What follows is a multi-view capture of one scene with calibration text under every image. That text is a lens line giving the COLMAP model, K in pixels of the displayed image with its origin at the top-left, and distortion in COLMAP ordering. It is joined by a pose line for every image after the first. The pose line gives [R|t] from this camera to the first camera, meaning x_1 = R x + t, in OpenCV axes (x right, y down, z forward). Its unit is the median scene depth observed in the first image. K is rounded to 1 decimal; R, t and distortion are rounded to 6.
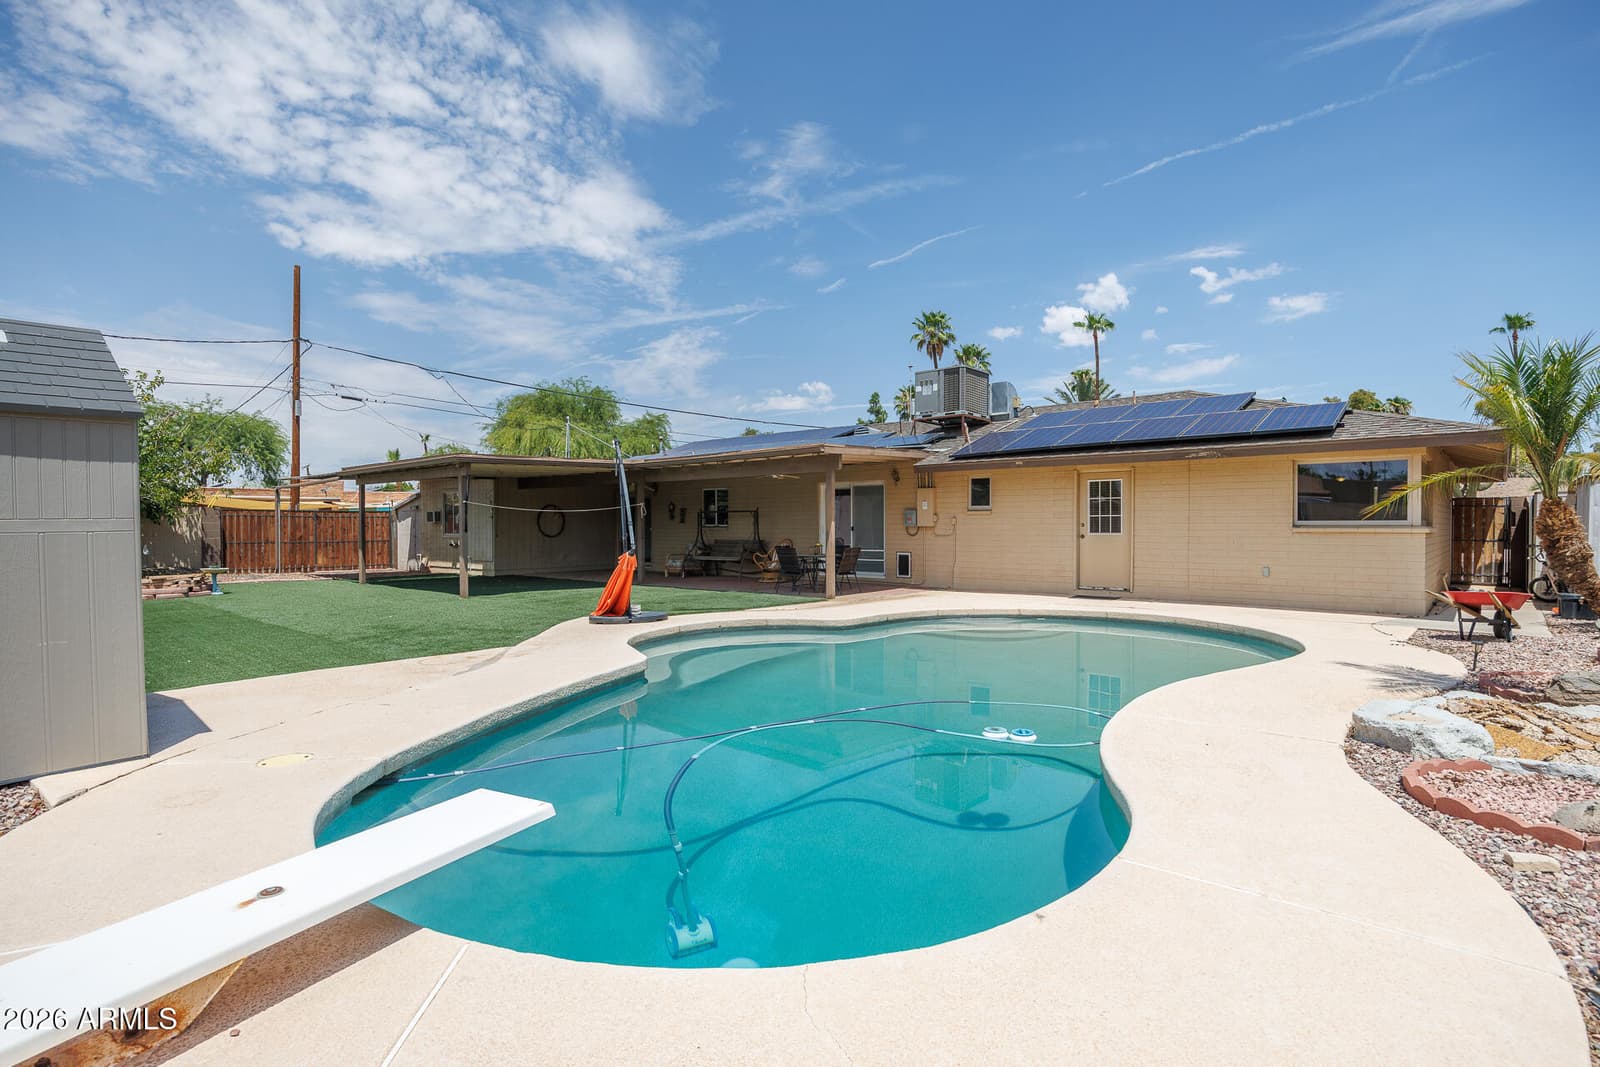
lens RADIAL K [[994.1, 0, 800.0], [0, 994.1, 533.5], [0, 0, 1]] dist [-0.018264, -0.000203]
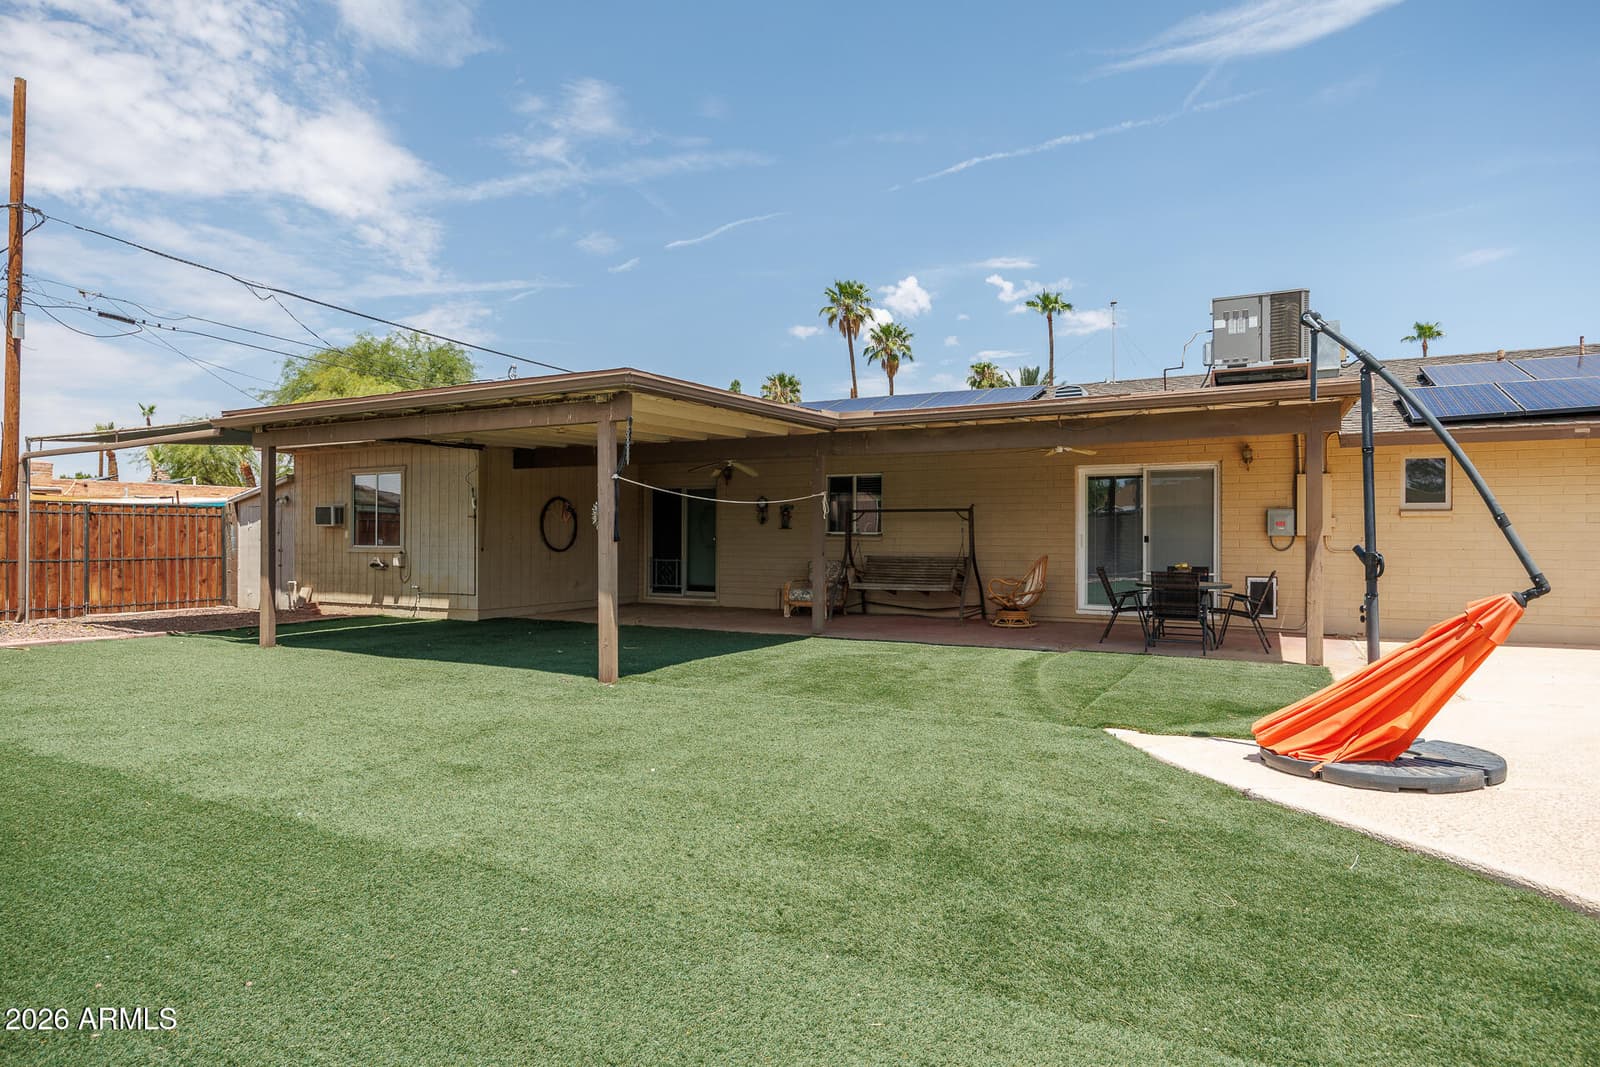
lens RADIAL K [[1019.6, 0, 800.0], [0, 1019.6, 533.5], [0, 0, 1]] dist [-0.003315, -0.004167]
pose [[0.962178, 0.005112, 0.272373, -0.061888], [-0.001743, 0.999919, -0.012612, 0.000041], [-0.272415, 0.011661, 0.962109, 0.083436]]
